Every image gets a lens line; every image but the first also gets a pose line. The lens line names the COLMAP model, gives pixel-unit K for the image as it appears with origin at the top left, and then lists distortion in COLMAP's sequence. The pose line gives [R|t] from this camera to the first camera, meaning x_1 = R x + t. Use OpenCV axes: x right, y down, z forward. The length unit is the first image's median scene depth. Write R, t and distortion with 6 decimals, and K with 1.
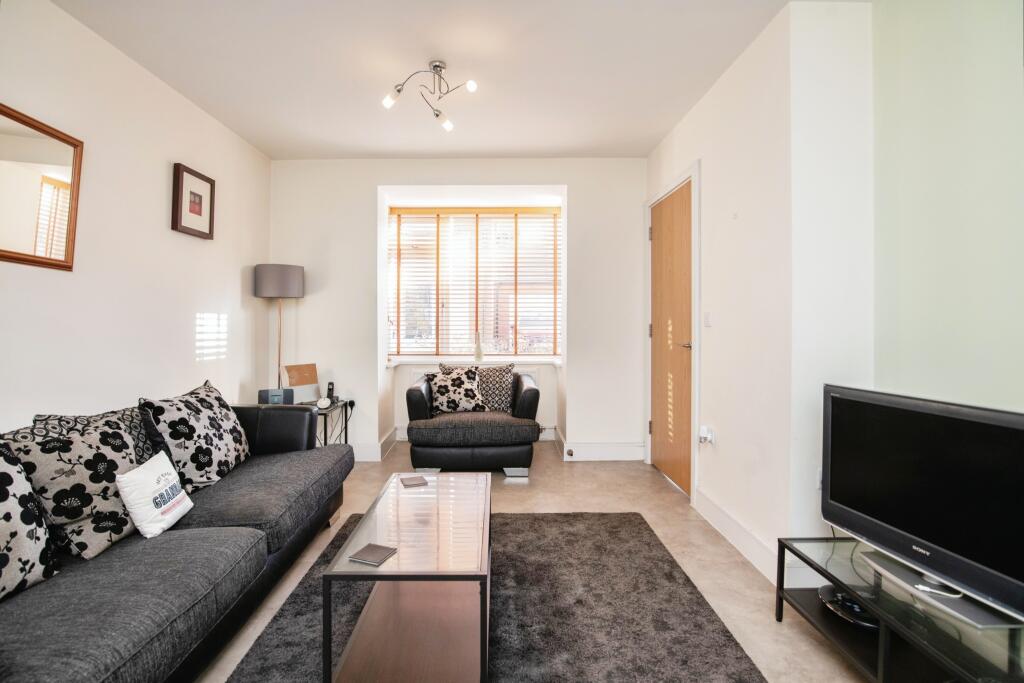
lens RADIAL K [[475.6, 0, 491.8], [0, 475.6, 324.8], [0, 0, 1]] dist [-0.014963, -0.000513]
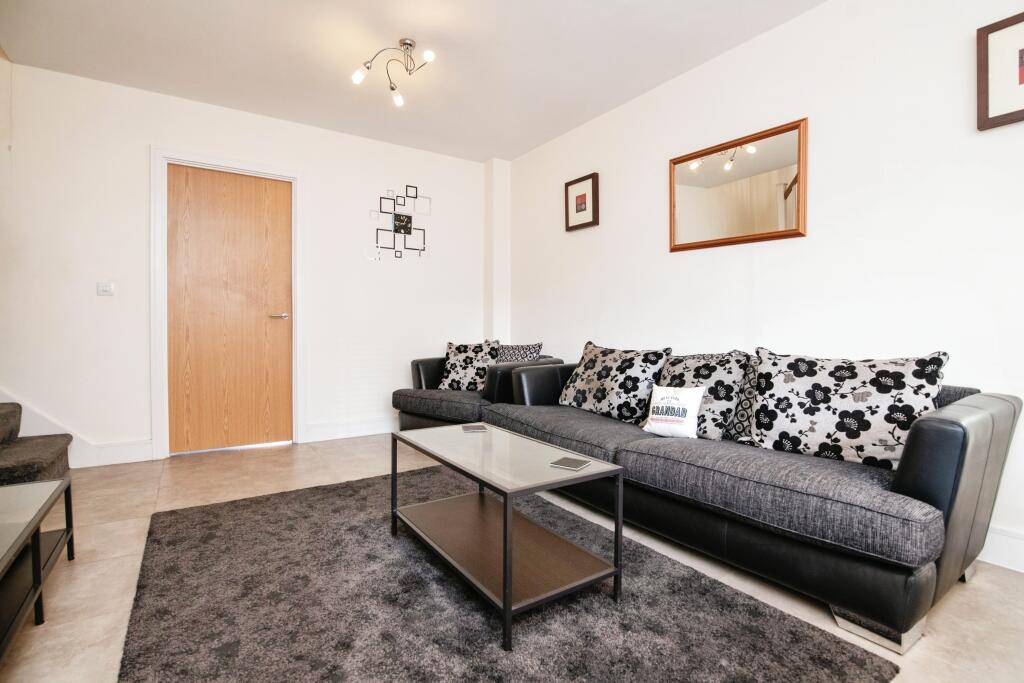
lens RADIAL K [[475.6, 0, 509.6], [0, 475.6, 334.7], [0, 0, 1]] dist [-0.014963, -0.000513]
pose [[-0.824608, 0.004036, -0.565690, 0.288140], [-0.004993, 0.999884, 0.014412, 0.093868], [0.565682, 0.014709, -0.824492, 1.301171]]
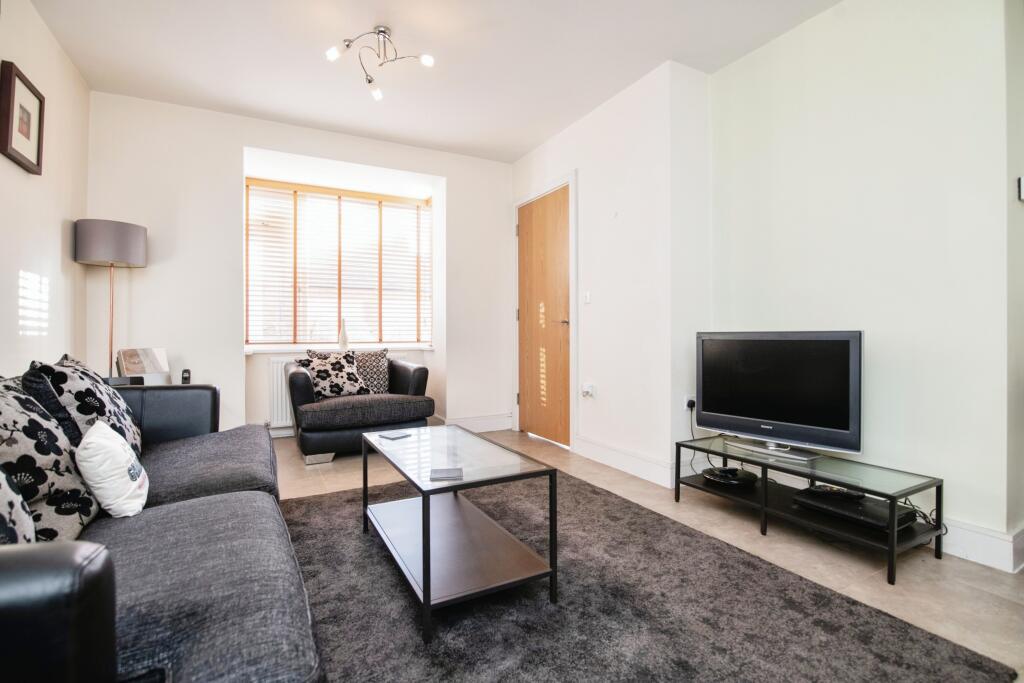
lens RADIAL K [[475.6, 0, 502.6], [0, 475.6, 336.1], [0, 0, 1]] dist [-0.014963, -0.000513]
pose [[0.884361, -0.003156, 0.466794, -0.359248], [0.004154, 0.999991, -0.001108, 0.099834], [-0.466786, 0.002919, 0.884365, -0.001174]]
